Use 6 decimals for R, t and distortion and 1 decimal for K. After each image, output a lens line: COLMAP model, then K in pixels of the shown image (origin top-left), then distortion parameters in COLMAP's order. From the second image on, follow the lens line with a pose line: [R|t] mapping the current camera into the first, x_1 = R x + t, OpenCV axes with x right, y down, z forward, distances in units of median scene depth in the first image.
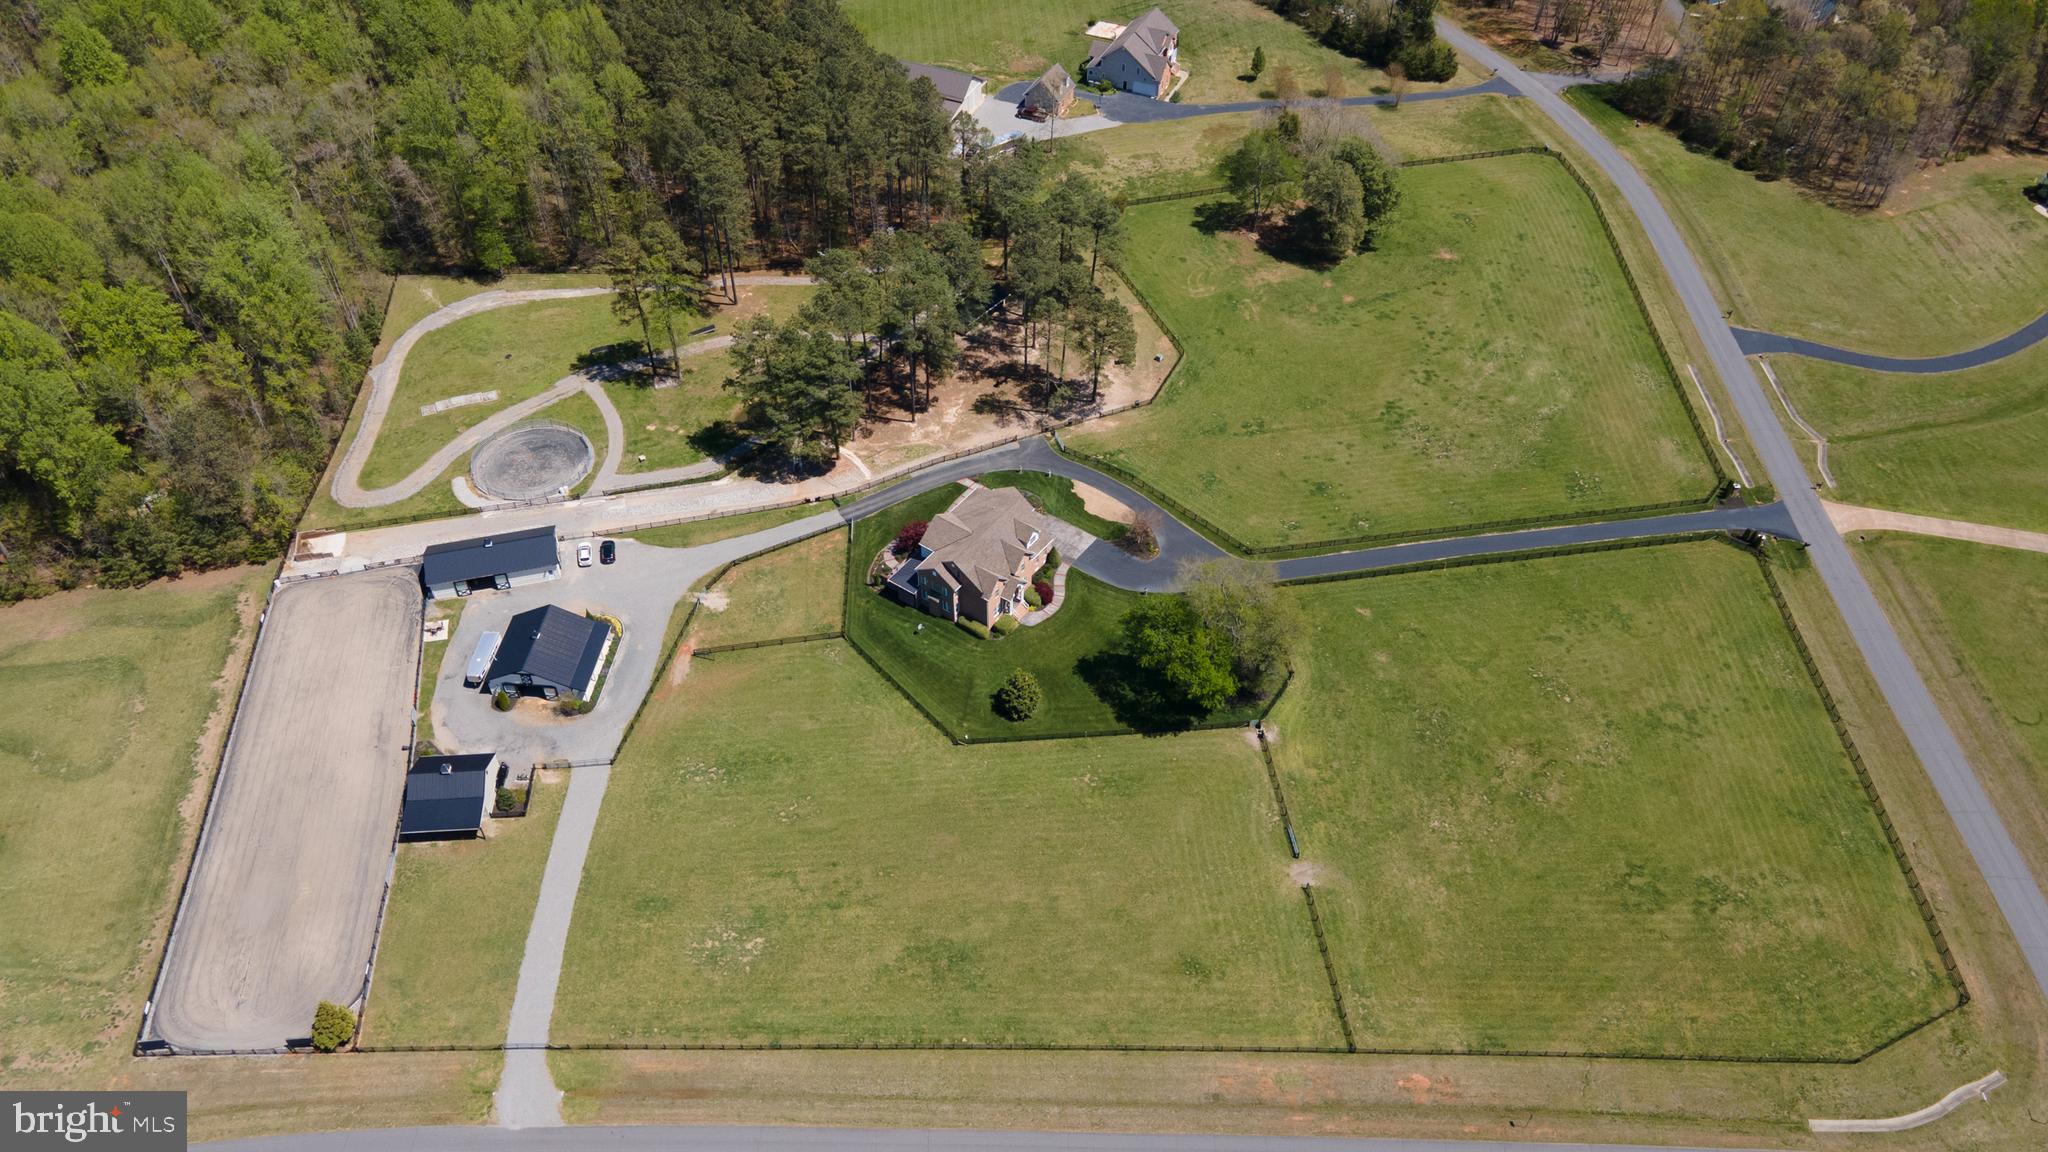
lens RADIAL K [[1495.4, 0, 1010.4], [0, 1495.4, 584.8], [0, 0, 1]] dist [0.026345, 0.030147]
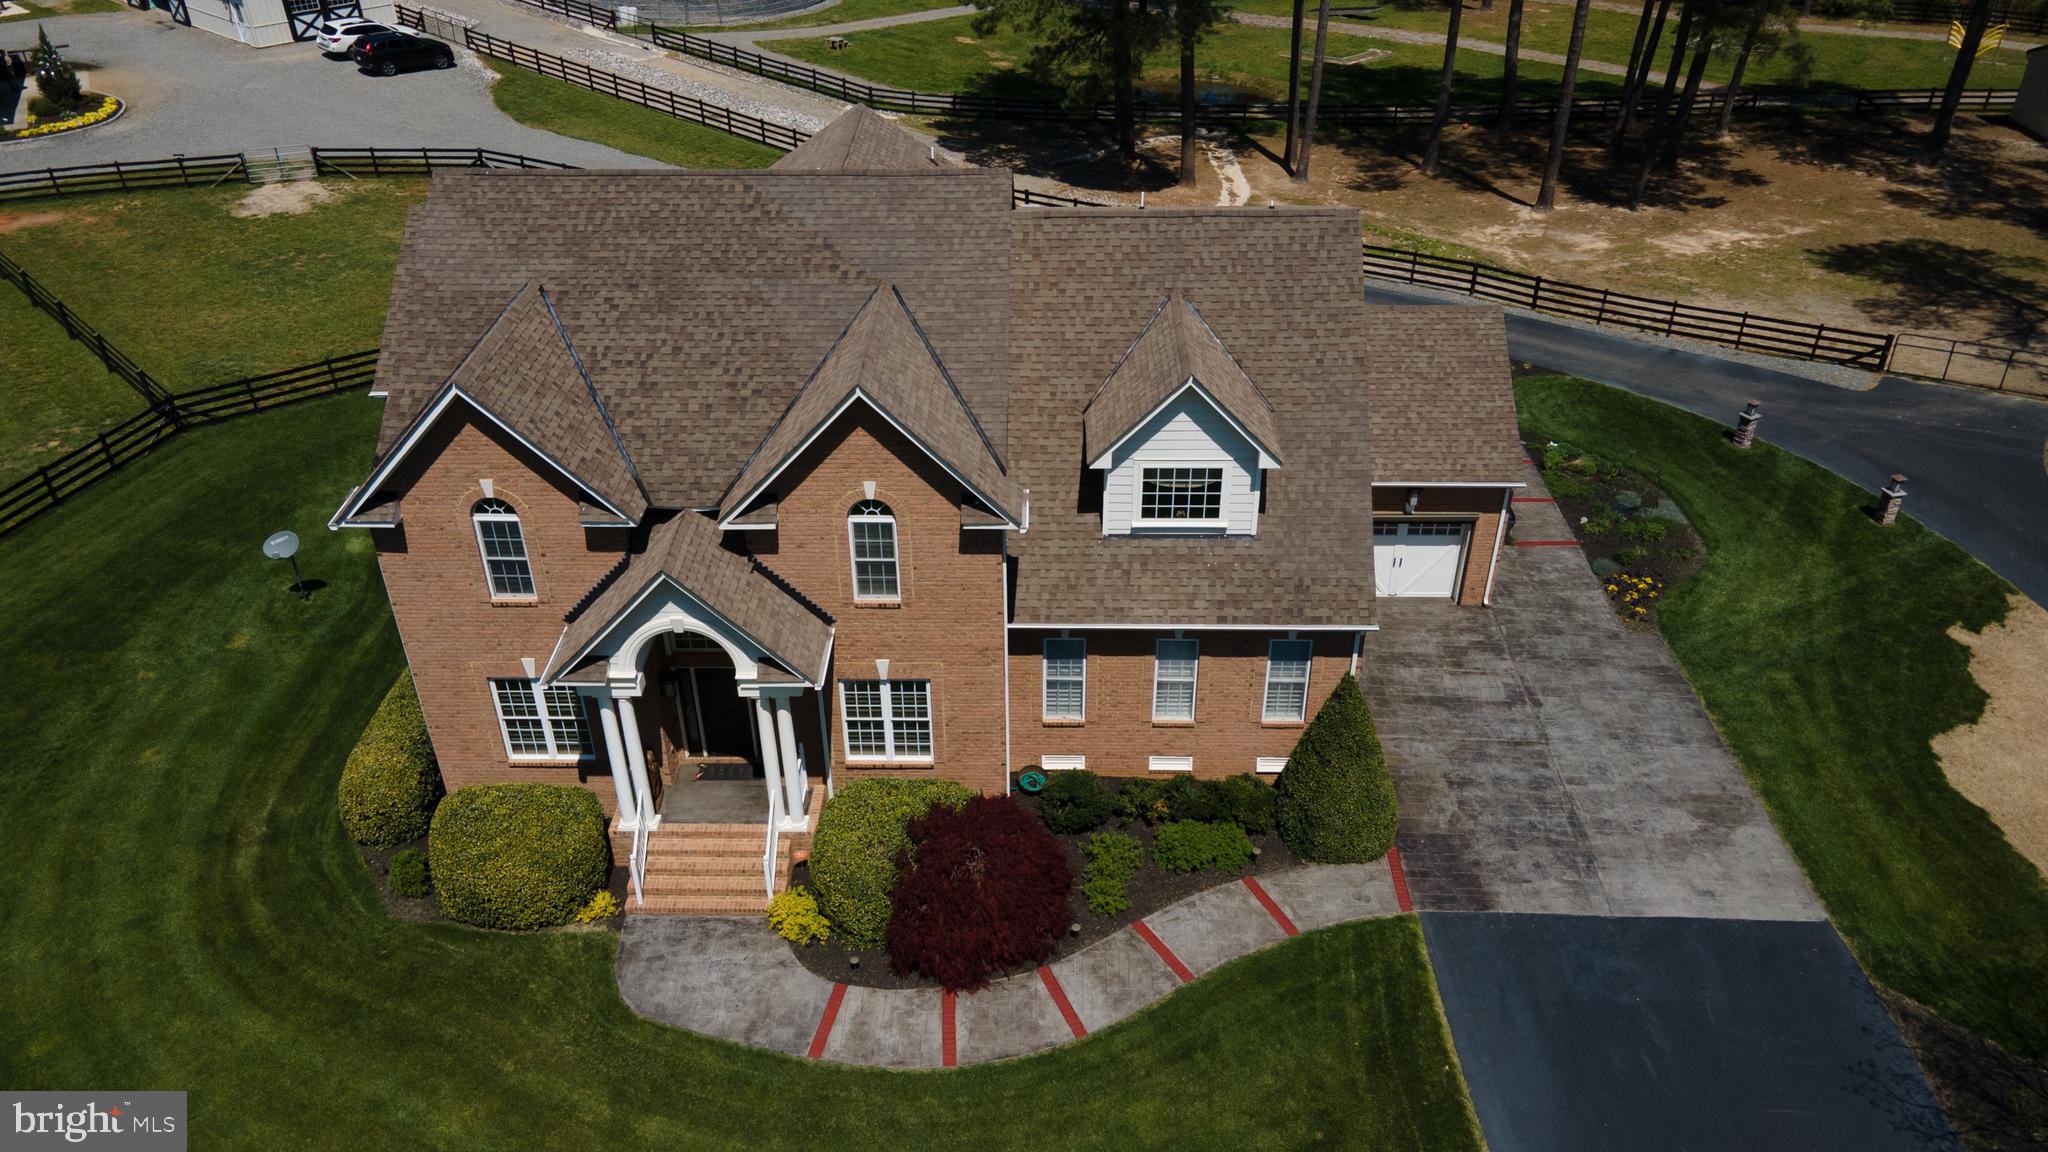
lens RADIAL K [[1495.4, 0, 1023.0], [0, 1495.4, 583.2], [0, 0, 1]] dist [0.026345, 0.030147]
pose [[0.568076, 0.447001, -0.690999, 0.095181], [-0.586750, 0.808740, 0.040796, -0.021299], [0.577074, 0.382268, 0.721704, 0.896844]]
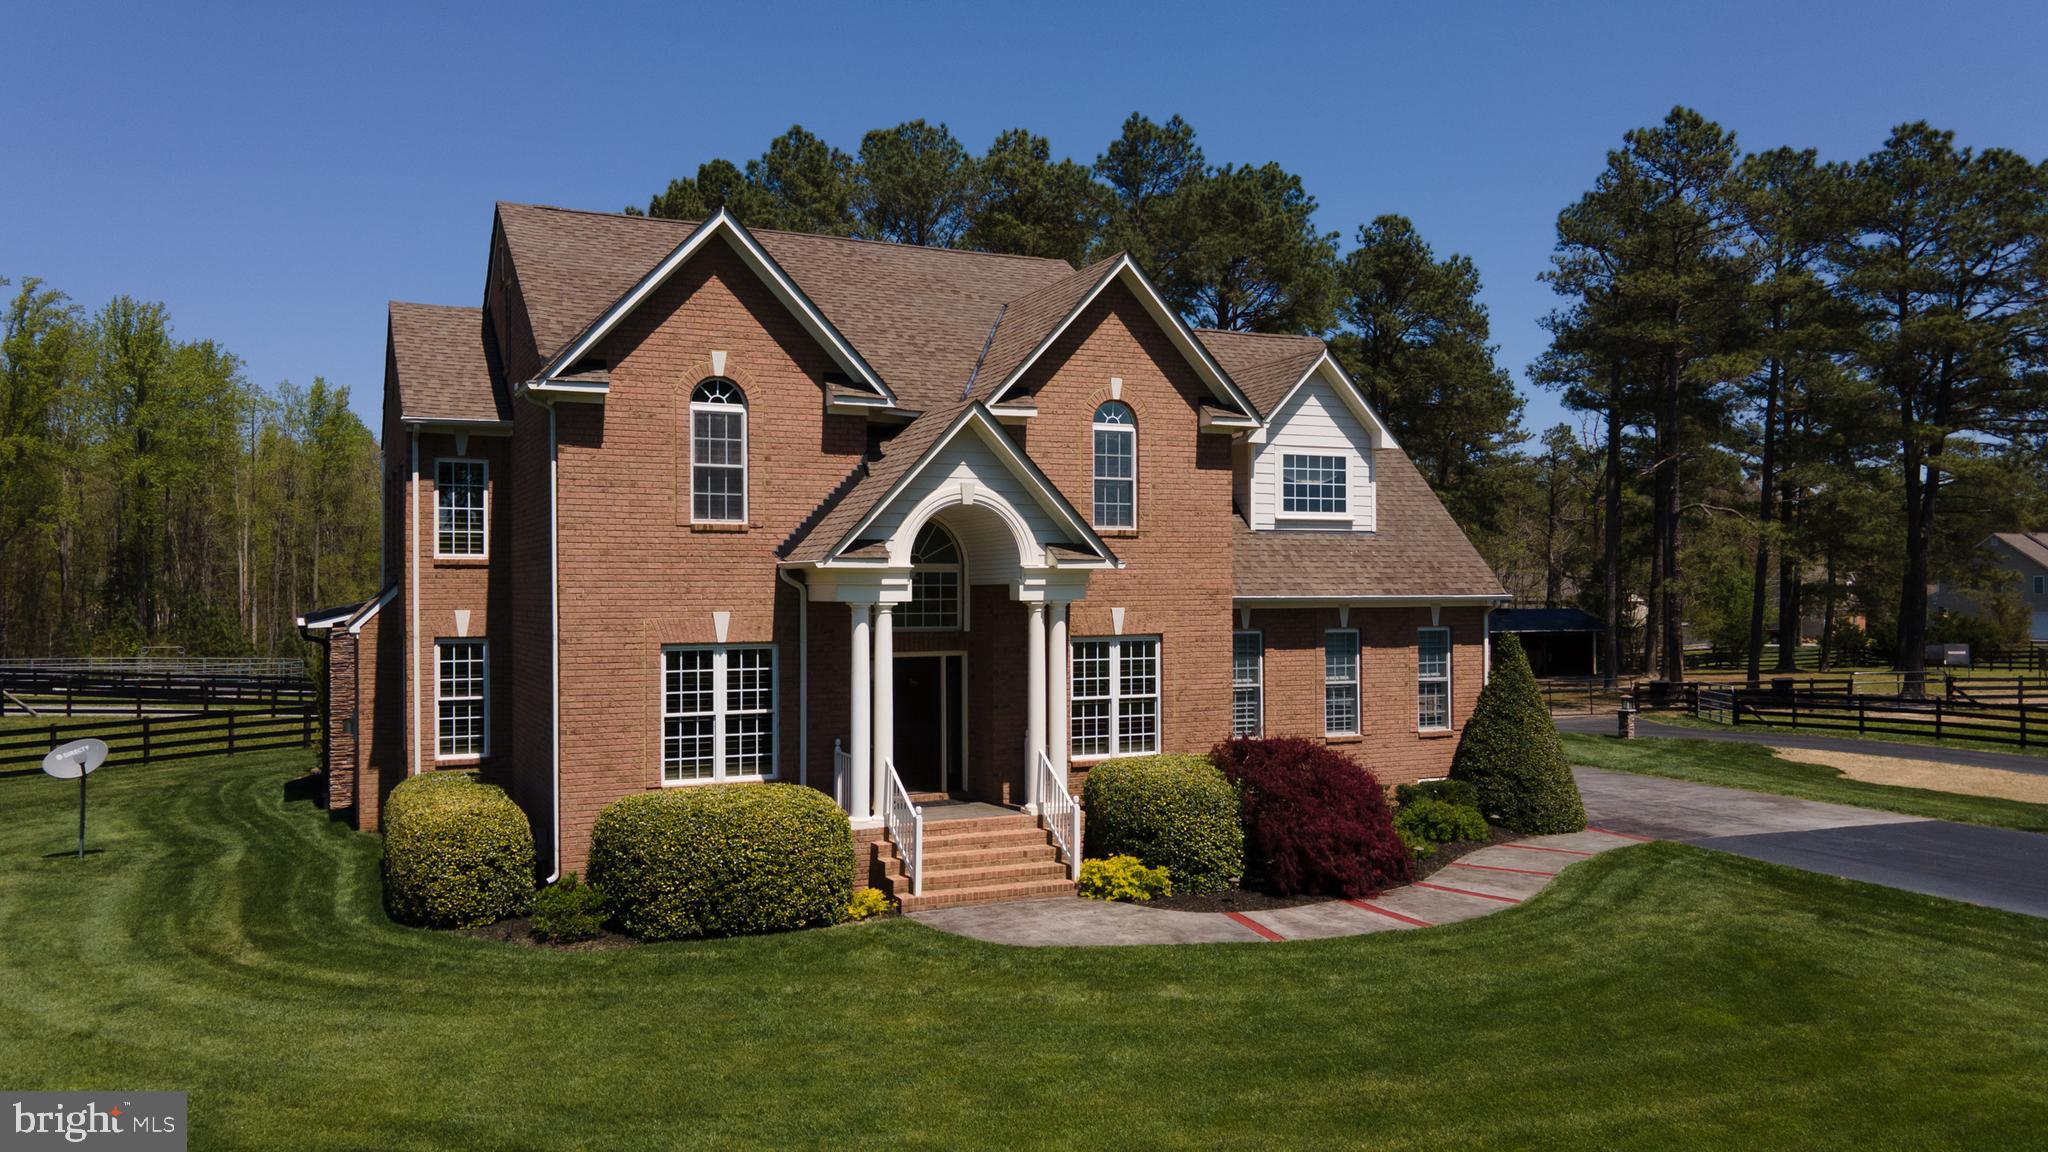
lens RADIAL K [[1495.4, 0, 1013.7], [0, 1495.4, 581.1], [0, 0, 1]] dist [0.026345, 0.030147]
pose [[0.874618, -0.001171, -0.484810, 0.053588], [-0.348133, 0.694442, -0.629725, 0.063385], [0.337410, 0.719548, 0.606964, 0.910987]]
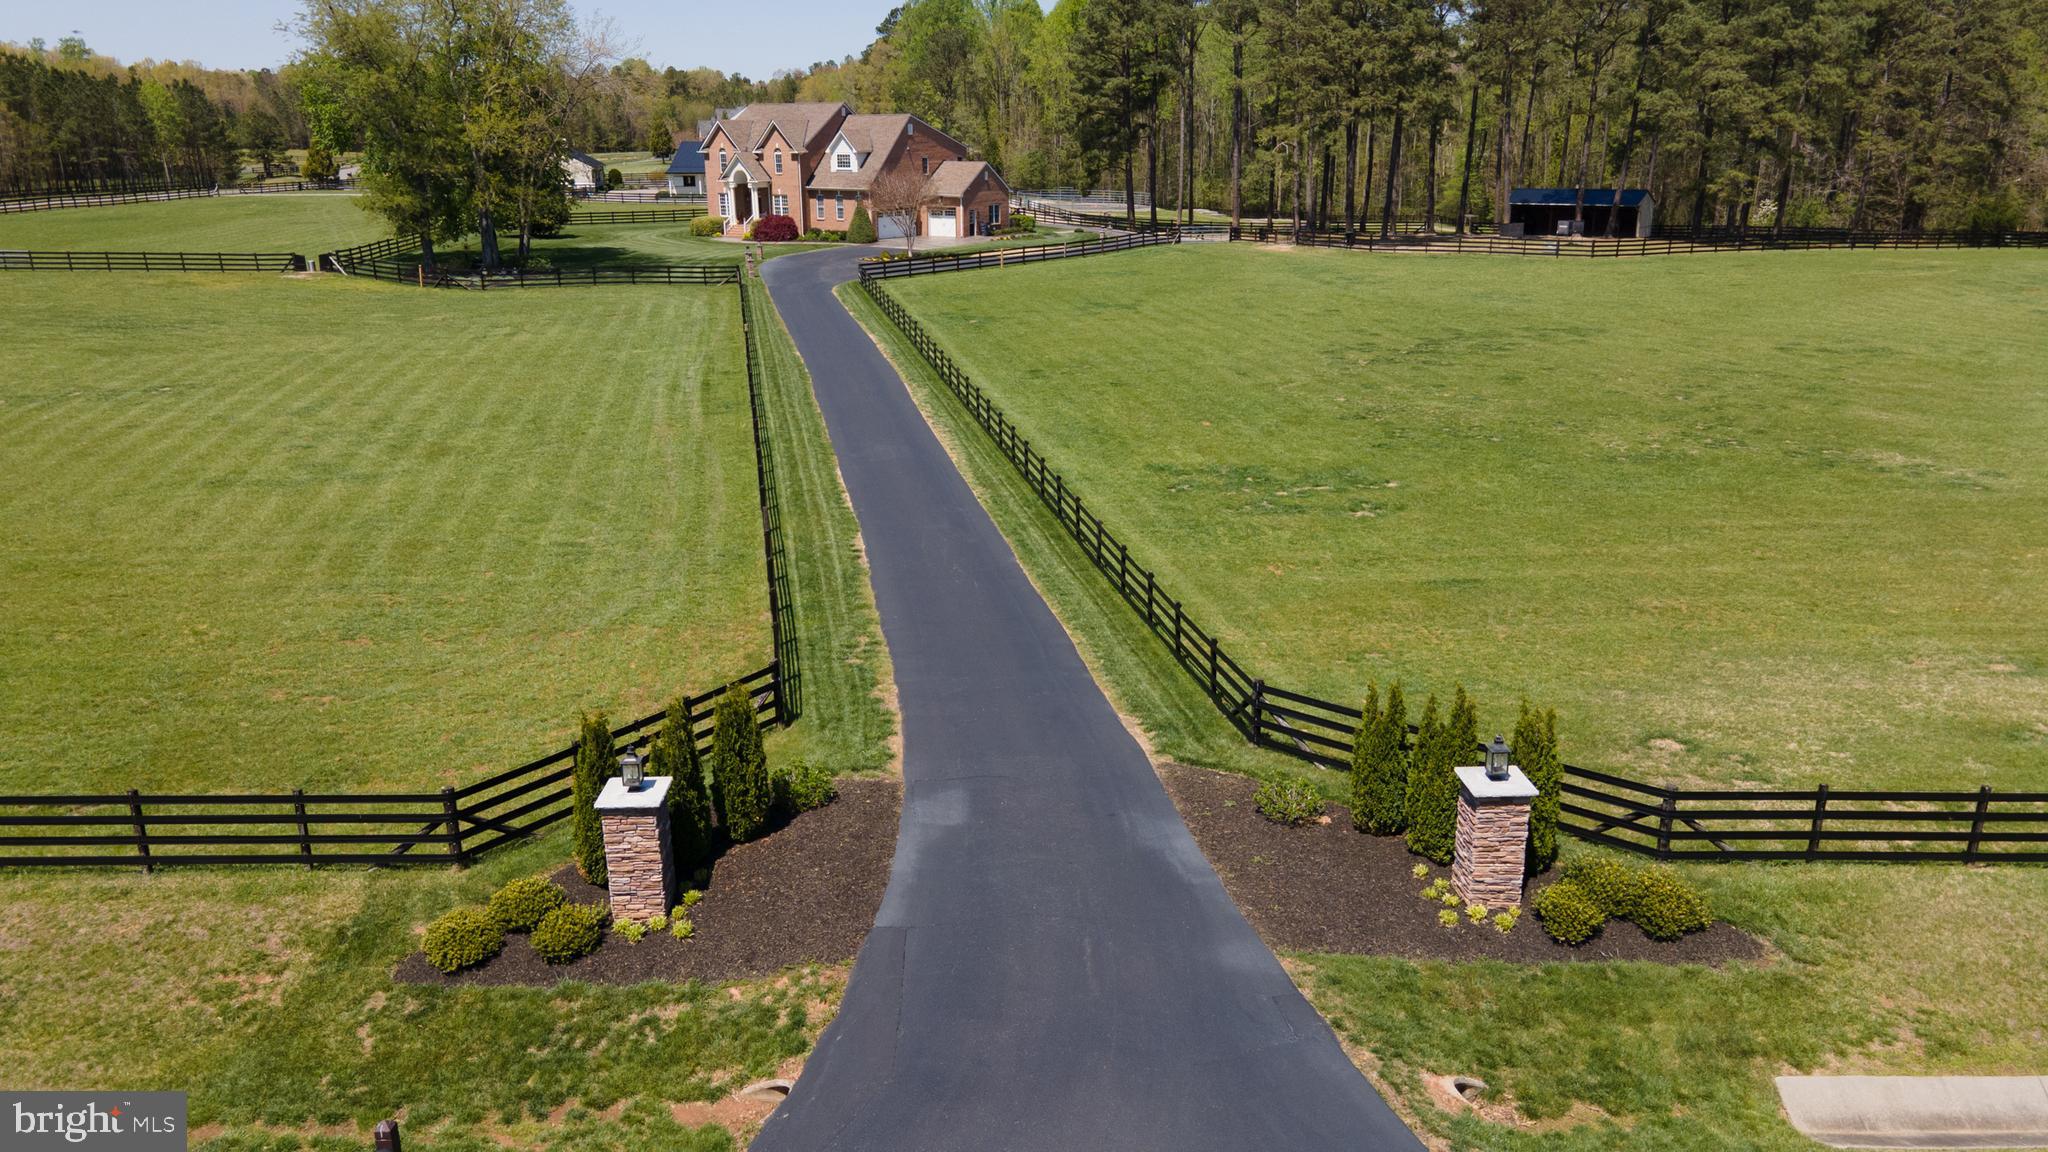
lens RADIAL K [[1495.4, 0, 1005.9], [0, 1495.4, 589.4], [0, 0, 1]] dist [0.026345, 0.030147]
pose [[0.020126, 0.298281, -0.954266, 0.594445], [-0.711837, 0.674495, 0.195819, -0.074442], [0.702056, 0.675341, 0.225902, 1.013387]]
